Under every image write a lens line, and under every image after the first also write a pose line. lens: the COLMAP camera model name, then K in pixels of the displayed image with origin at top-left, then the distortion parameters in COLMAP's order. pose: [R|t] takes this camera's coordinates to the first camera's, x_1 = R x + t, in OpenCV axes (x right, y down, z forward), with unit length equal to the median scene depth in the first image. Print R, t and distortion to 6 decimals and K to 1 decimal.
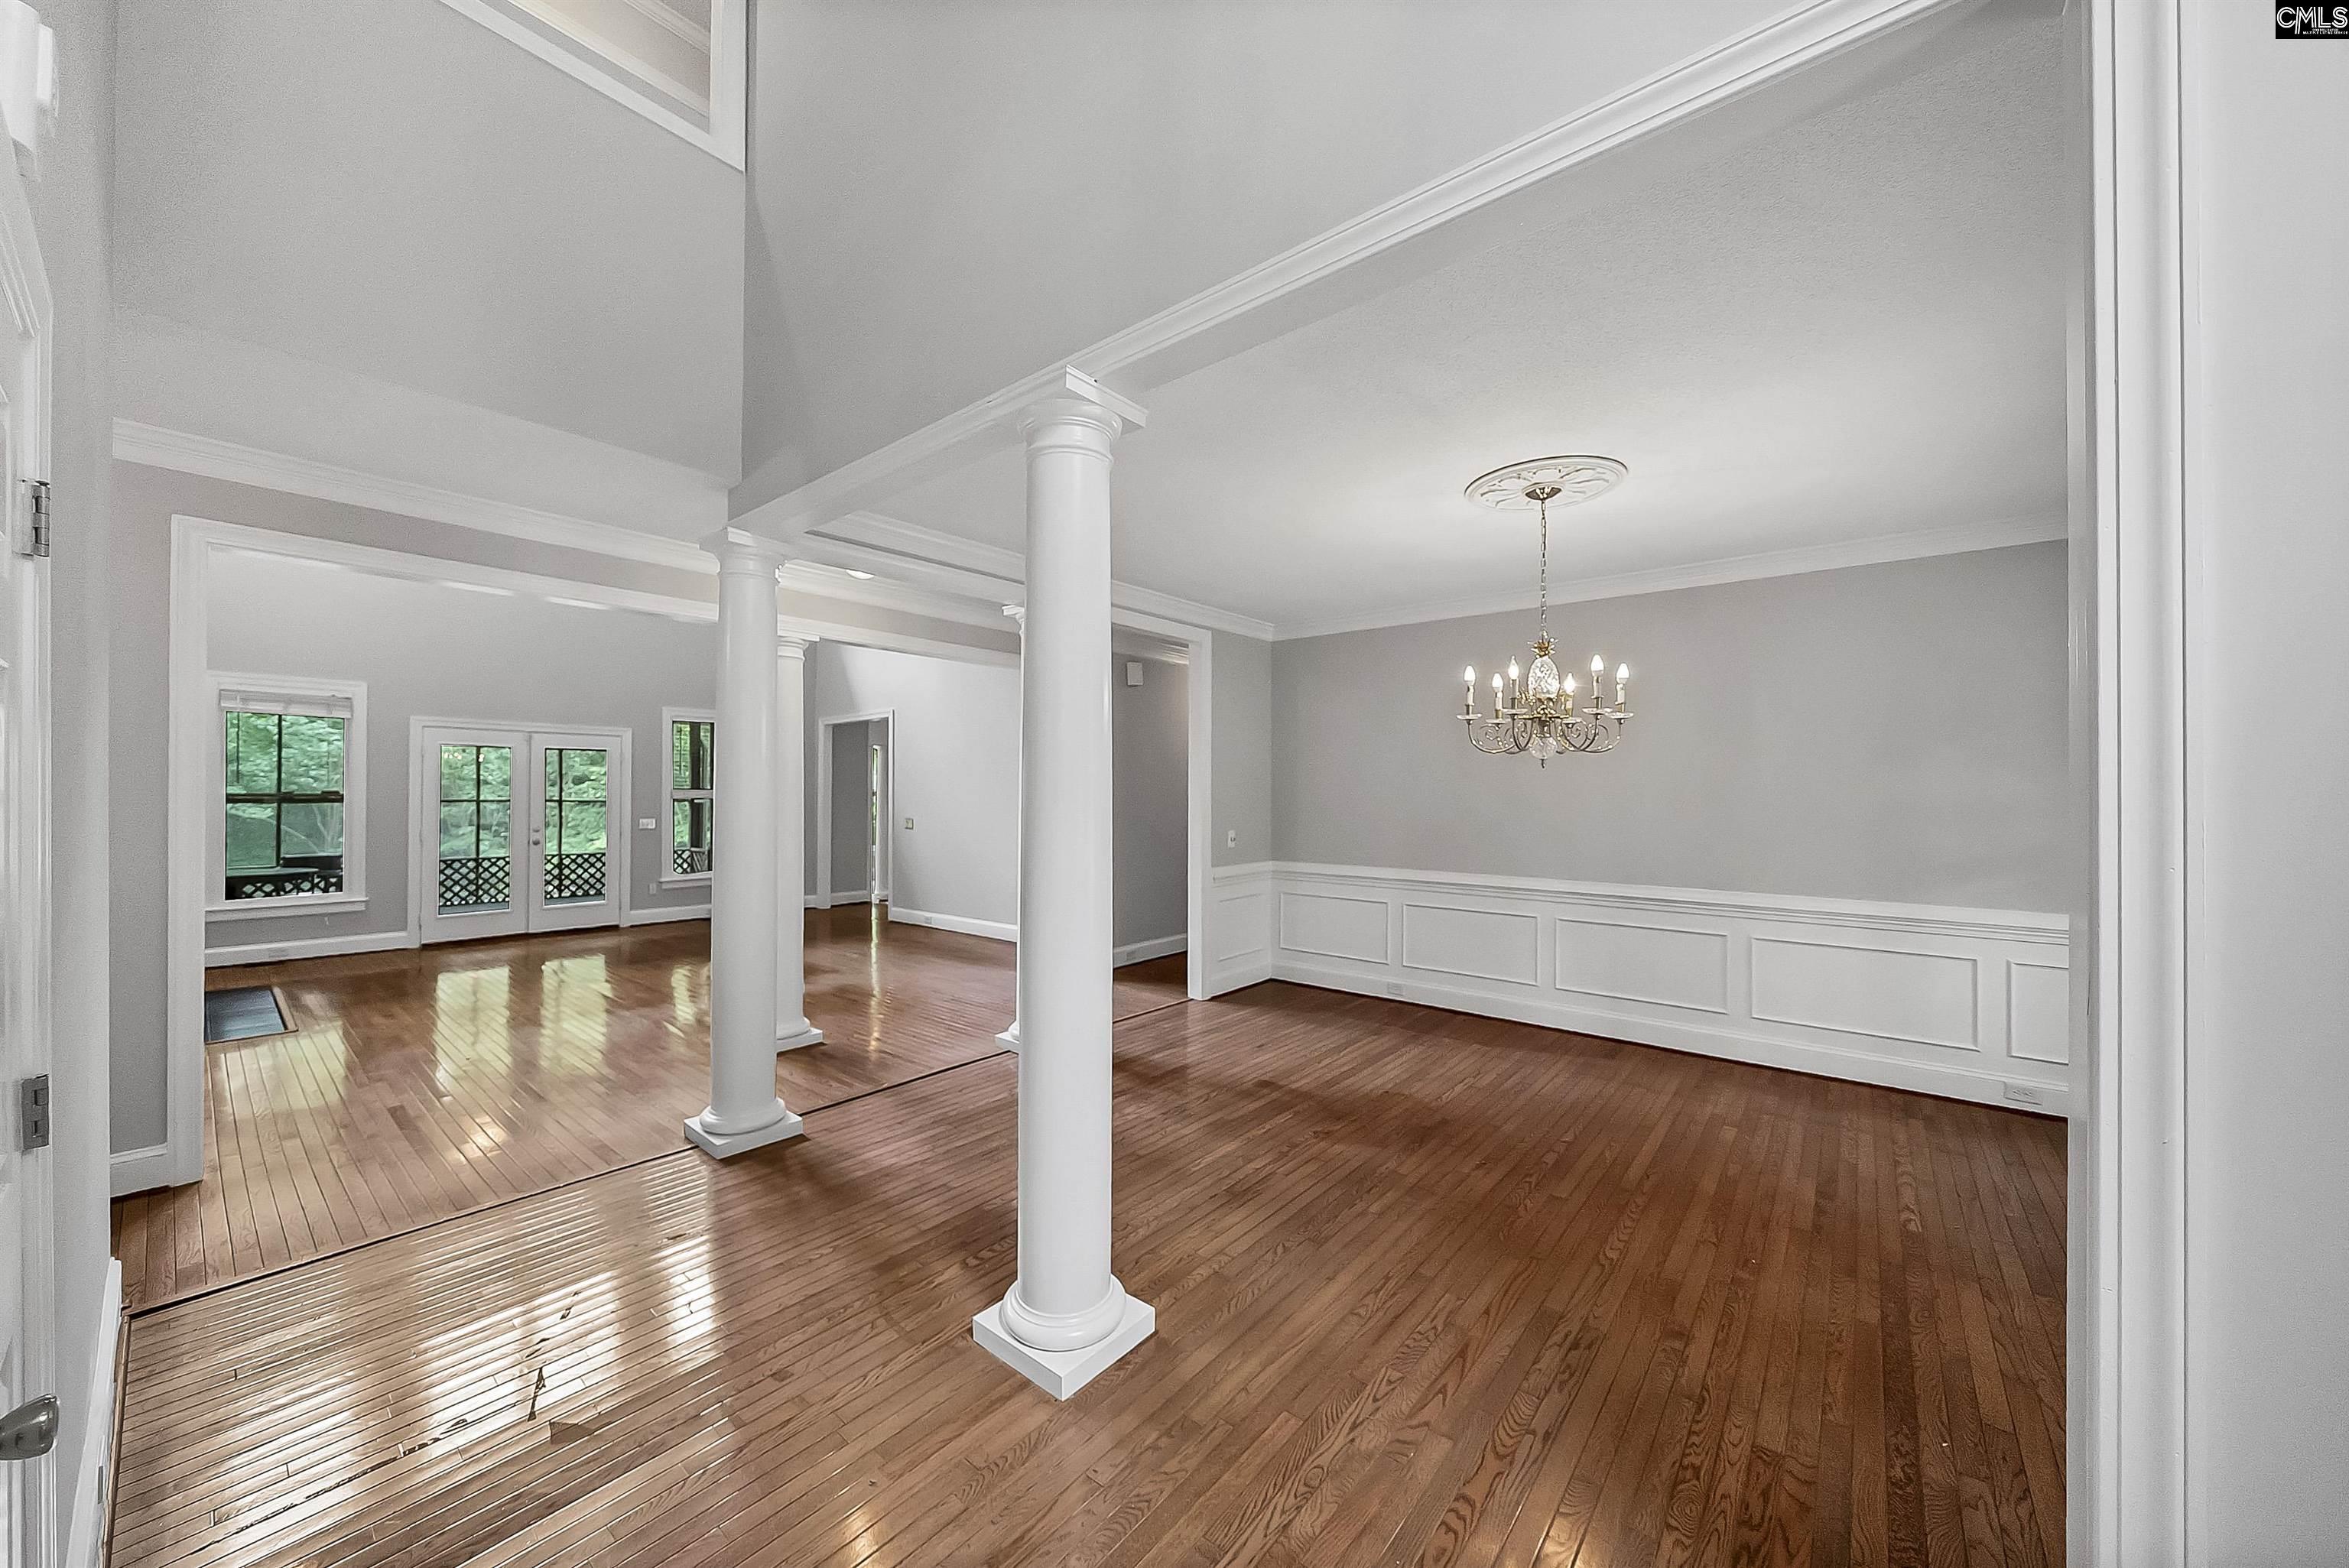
lens RADIAL K [[837.1, 0, 1171.4], [0, 837.1, 791.8], [0, 0, 1]] dist [-0.011630, -0.000251]
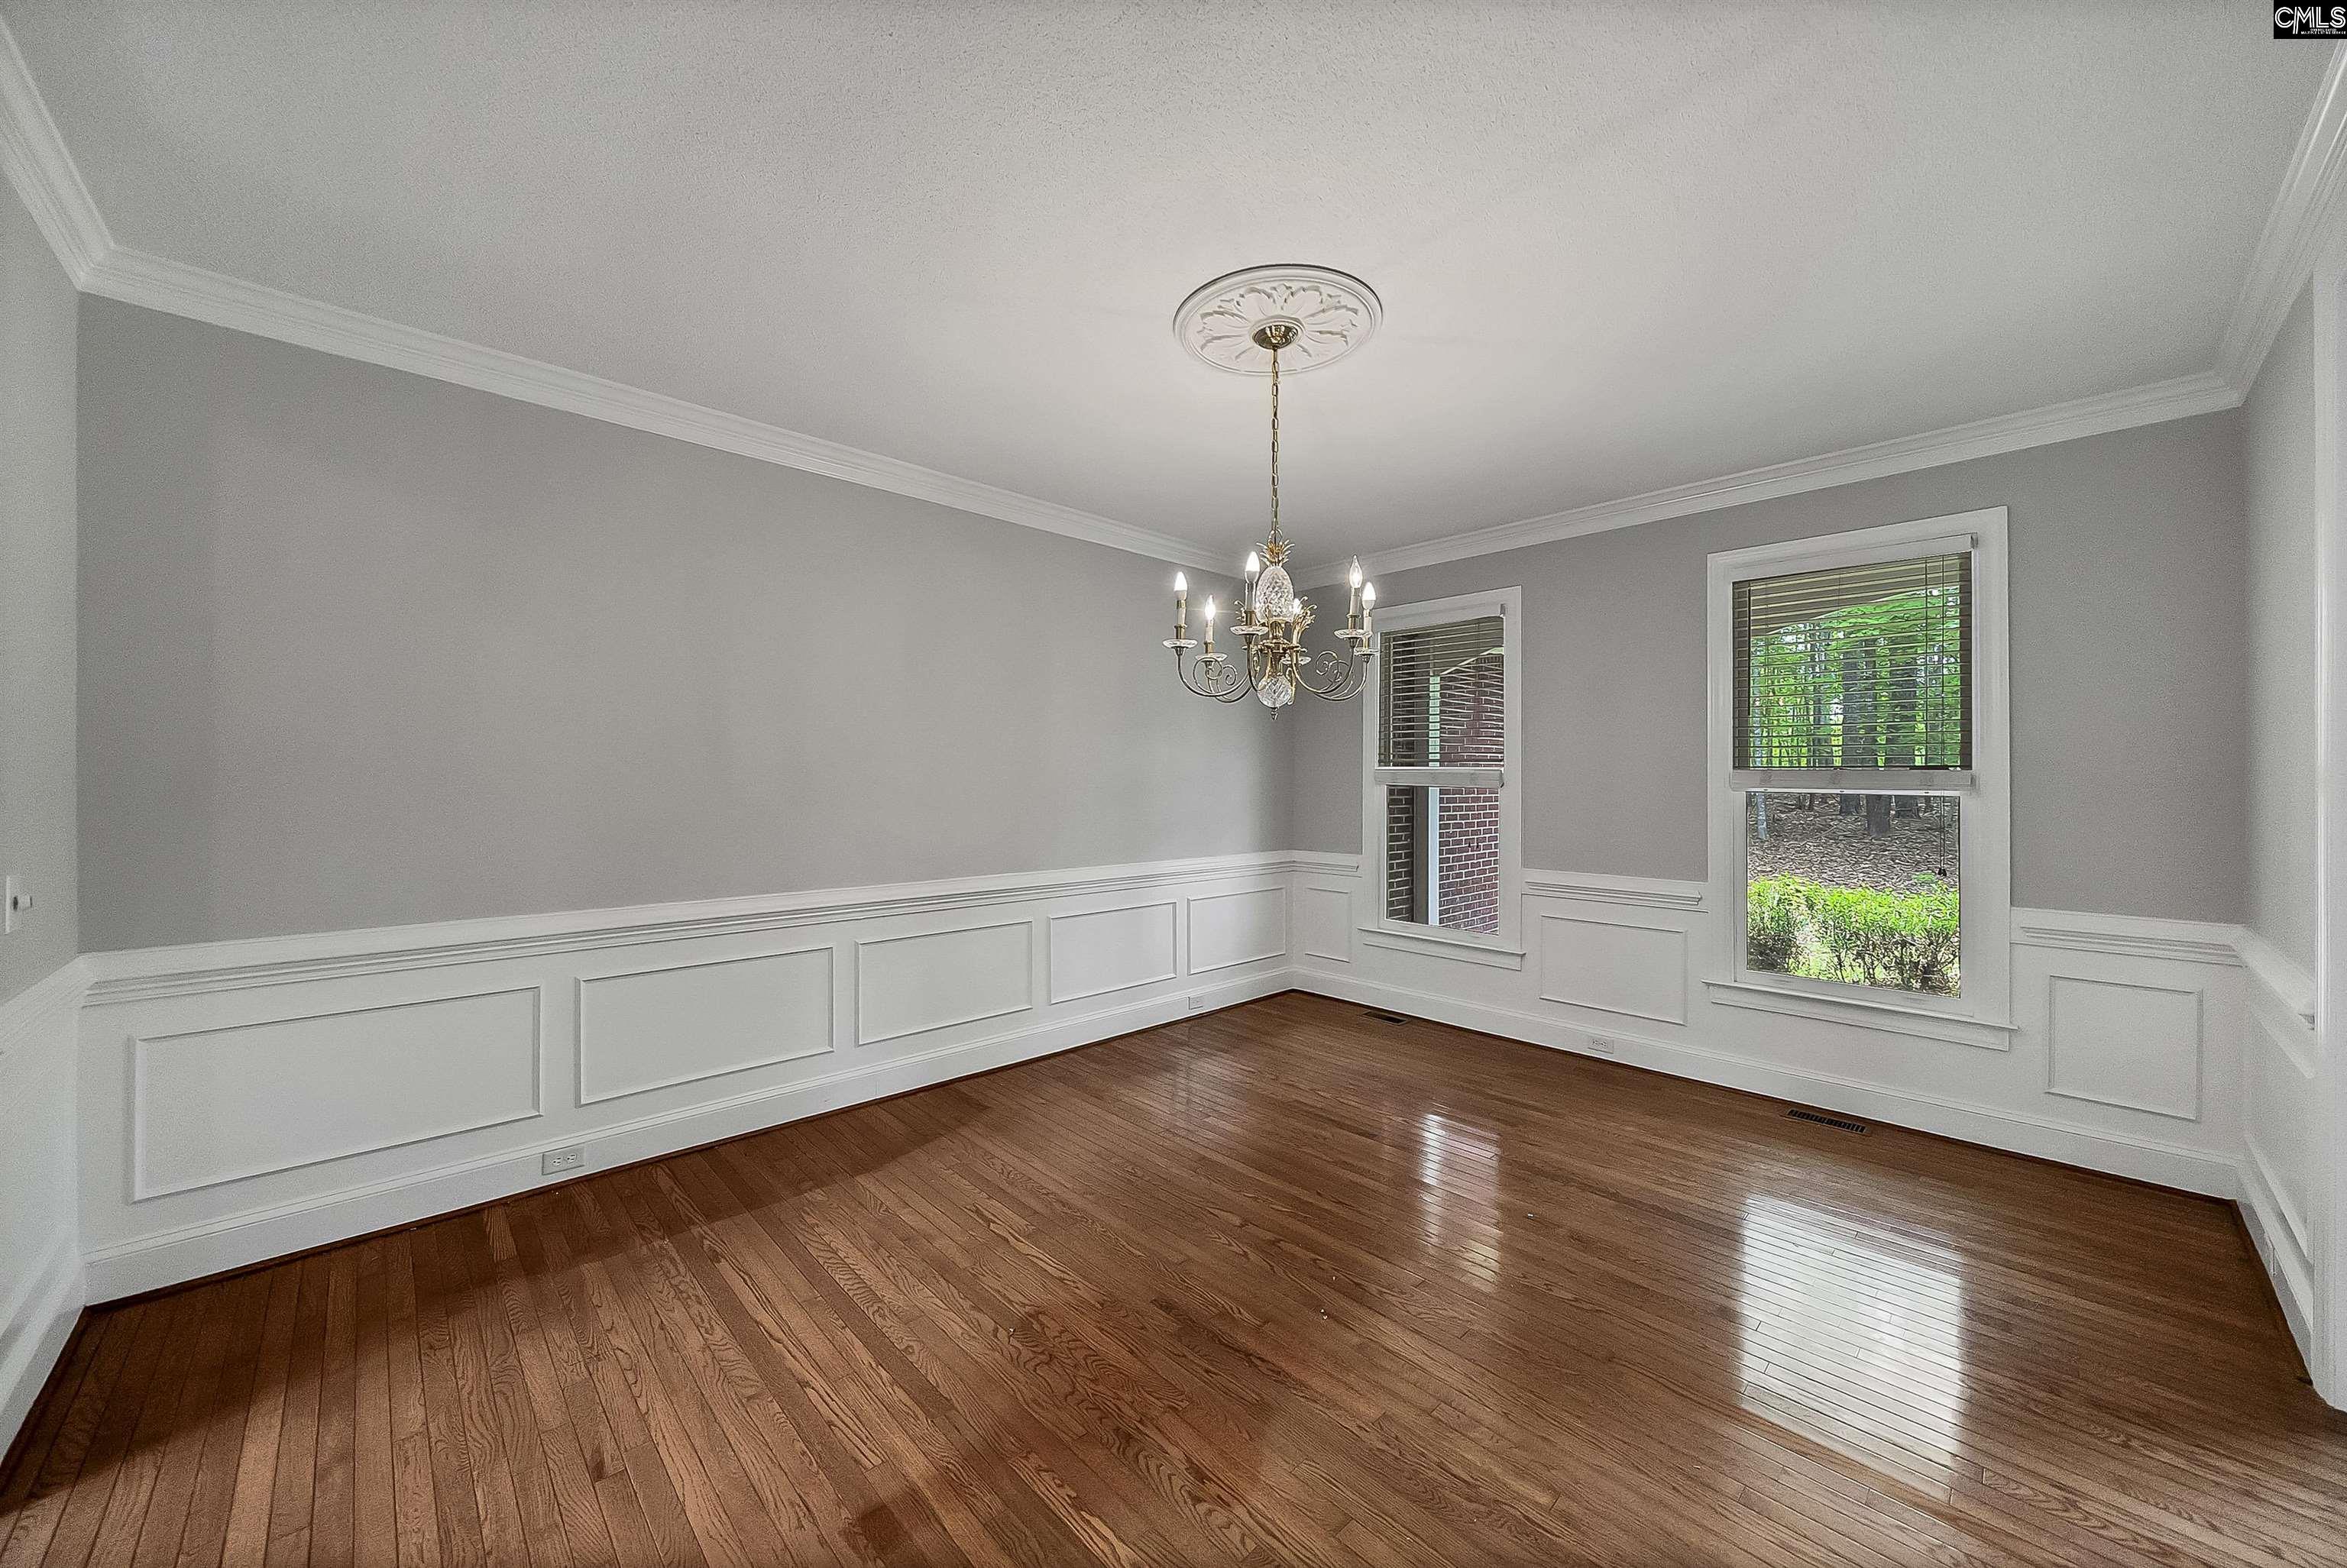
lens RADIAL K [[836.3, 0, 1176.3], [0, 836.3, 767.9], [0, 0, 1]] dist [-0.011630, -0.000251]
pose [[0.119383, 0.000581, 0.992848, -0.181301], [-0.007590, 0.999971, 0.000327, 0.003372], [-0.992819, -0.007574, 0.119384, 0.611969]]
